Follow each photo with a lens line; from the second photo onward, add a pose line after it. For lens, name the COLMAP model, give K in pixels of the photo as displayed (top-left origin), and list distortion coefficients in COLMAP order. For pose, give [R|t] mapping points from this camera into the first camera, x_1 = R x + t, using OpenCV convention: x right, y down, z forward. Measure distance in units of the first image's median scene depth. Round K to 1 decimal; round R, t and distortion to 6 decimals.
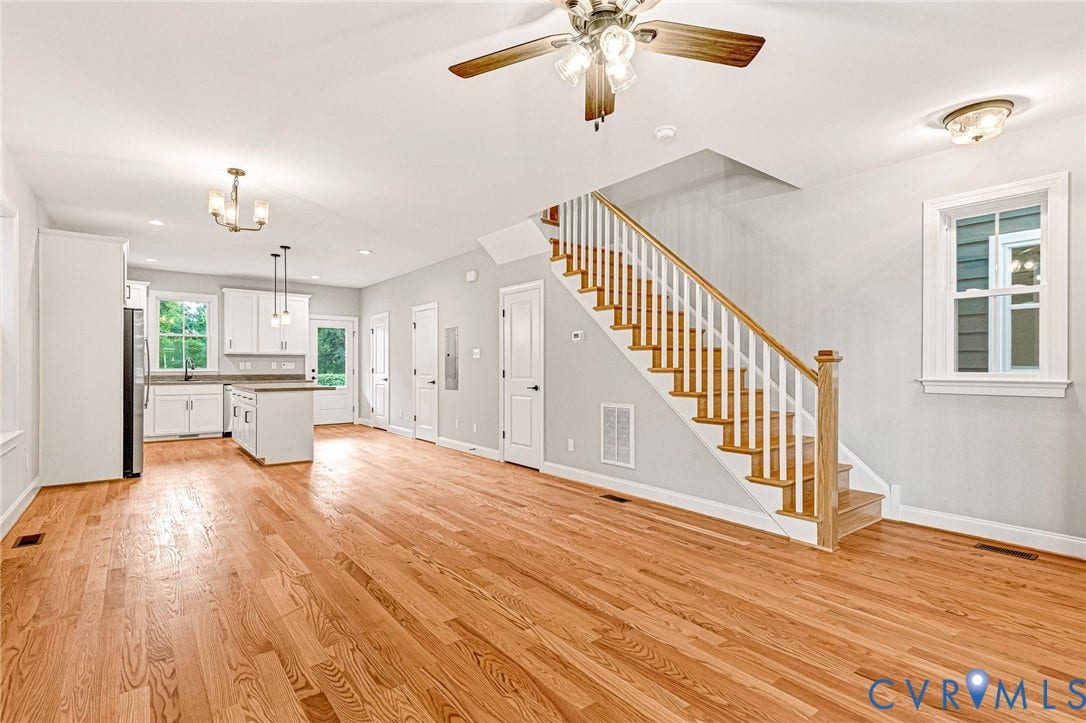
lens RADIAL K [[518.9, 0, 539.8], [0, 518.9, 370.6], [0, 0, 1]] dist [0.013825, -0.003420]
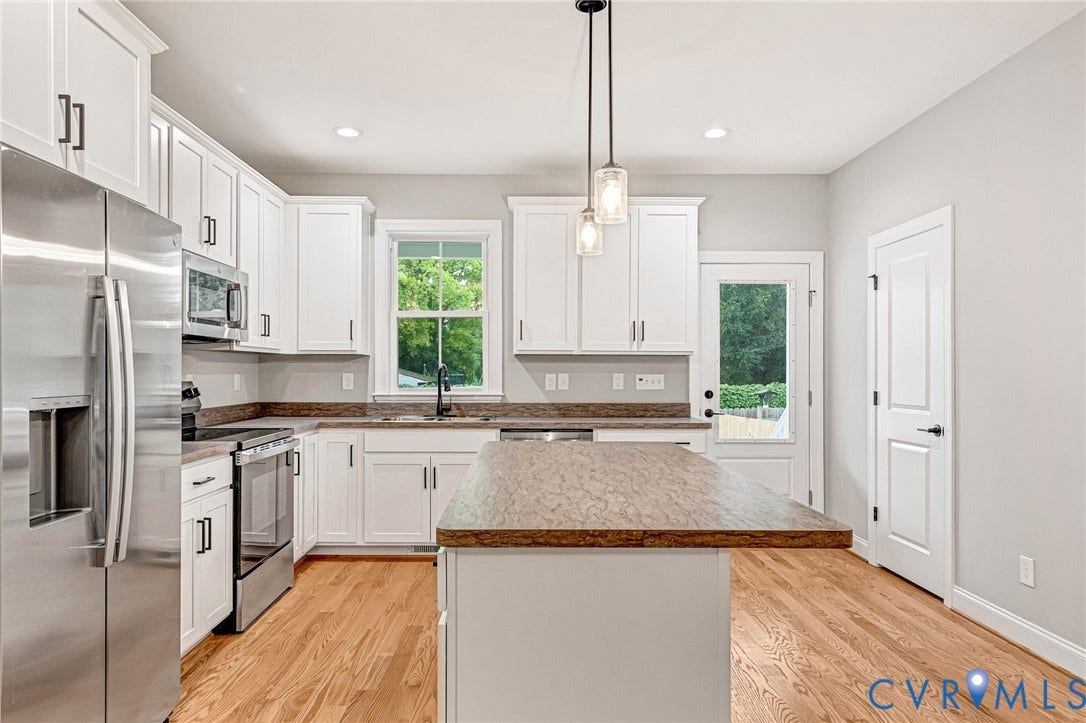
lens RADIAL K [[692.0, 0, 526.1], [0, 692.0, 369.4], [0, 0, 1]] dist [0.008596, -0.002546]
pose [[0.793809, -0.003175, -0.608158, -0.476673], [-0.005286, 0.999913, -0.012120, -0.024759], [0.608144, 0.012835, 0.793723, 1.054527]]
